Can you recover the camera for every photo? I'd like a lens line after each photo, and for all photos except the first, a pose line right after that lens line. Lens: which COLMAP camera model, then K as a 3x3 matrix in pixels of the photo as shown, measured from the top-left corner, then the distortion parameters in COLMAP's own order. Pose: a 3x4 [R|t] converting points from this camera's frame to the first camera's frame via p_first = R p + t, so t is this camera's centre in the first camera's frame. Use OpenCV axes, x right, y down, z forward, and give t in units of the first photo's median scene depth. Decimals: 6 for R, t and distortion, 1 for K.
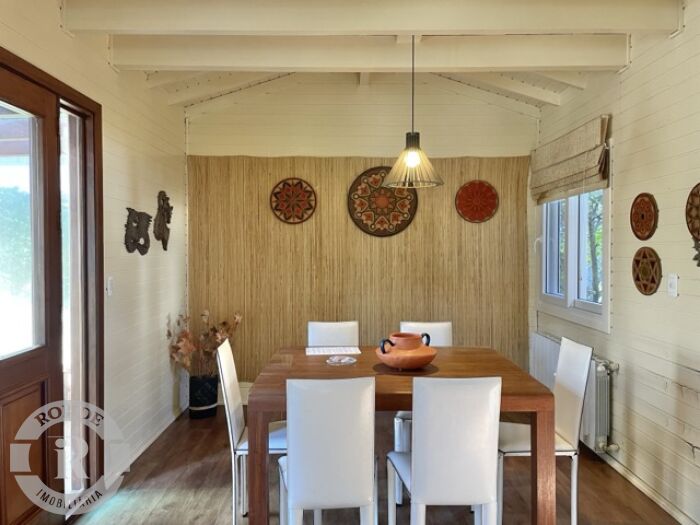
lens RADIAL K [[531.7, 0, 350.2], [0, 531.7, 258.9], [0, 0, 1]] dist [0.097167, -0.114957]
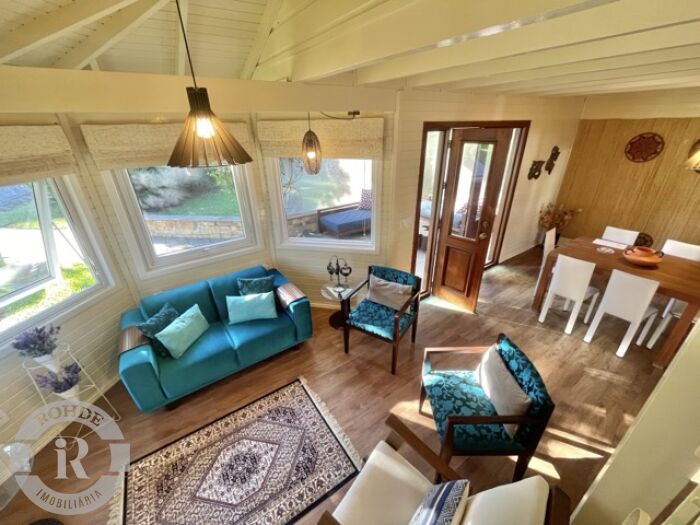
lens RADIAL K [[283.2, 0, 350.0], [0, 283.2, 262.5], [0, 0, 1]] dist [-0.002060, -0.000281]
pose [[0.556092, 0.353082, -0.752393, 0.199712], [0.004115, 0.904094, 0.427313, -0.187747], [0.831111, -0.240721, 0.501307, -0.347112]]
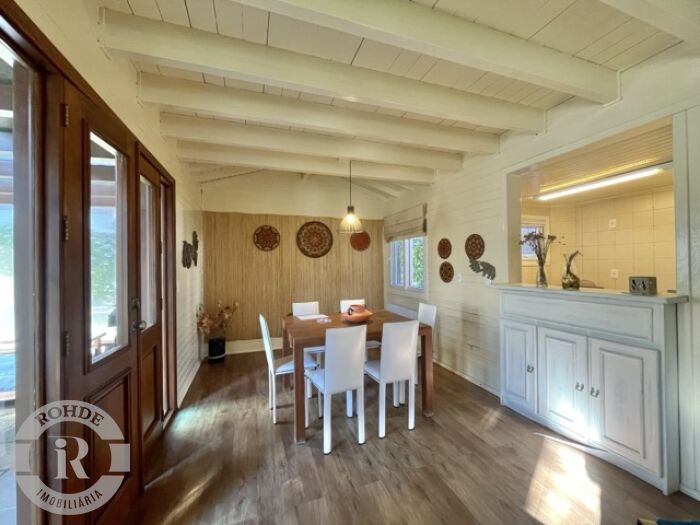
lens RADIAL K [[283.2, 0, 350.0], [0, 283.2, 262.5], [0, 0, 1]] dist [-0.002060, -0.000281]
pose [[0.946436, -0.006761, 0.322819, -0.170178], [0.015878, 0.999546, -0.025616, 0.004026], [-0.322500, 0.029370, 0.946114, -0.006693]]
